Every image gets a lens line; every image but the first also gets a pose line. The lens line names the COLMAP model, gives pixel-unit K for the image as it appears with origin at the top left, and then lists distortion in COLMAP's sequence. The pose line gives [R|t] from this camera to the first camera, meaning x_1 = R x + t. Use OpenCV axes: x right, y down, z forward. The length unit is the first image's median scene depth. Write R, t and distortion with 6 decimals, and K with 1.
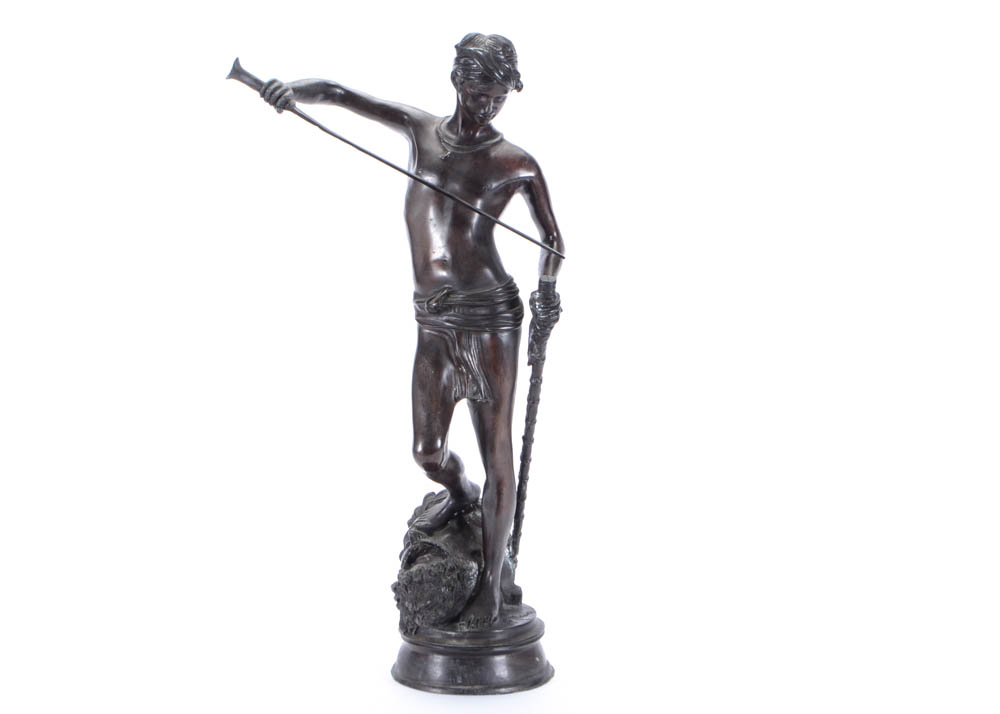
lens RADIAL K [[2263.0, 0, 495.8], [0, 2263.0, 356.7], [0, 0, 1]] dist [-0.208950, 0.000000]
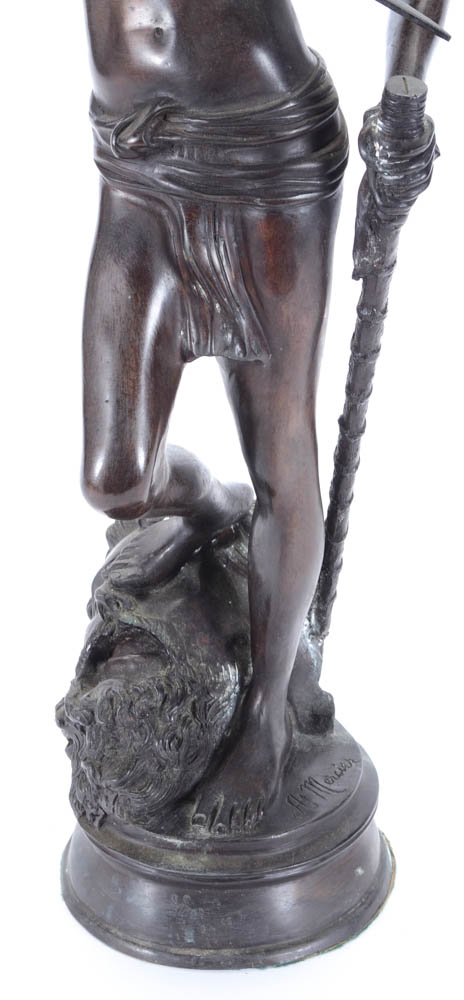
lens RADIAL K [[2246.7, 0, 227.3], [0, 2246.7, 502.4], [0, 0, 1]] dist [0.049494, 0.000000]
pose [[0.997529, 0.030188, -0.063433, 0.018596], [-0.009947, 0.954557, 0.297862, -0.082396], [0.069542, -0.296495, 0.952499, 0.578193]]
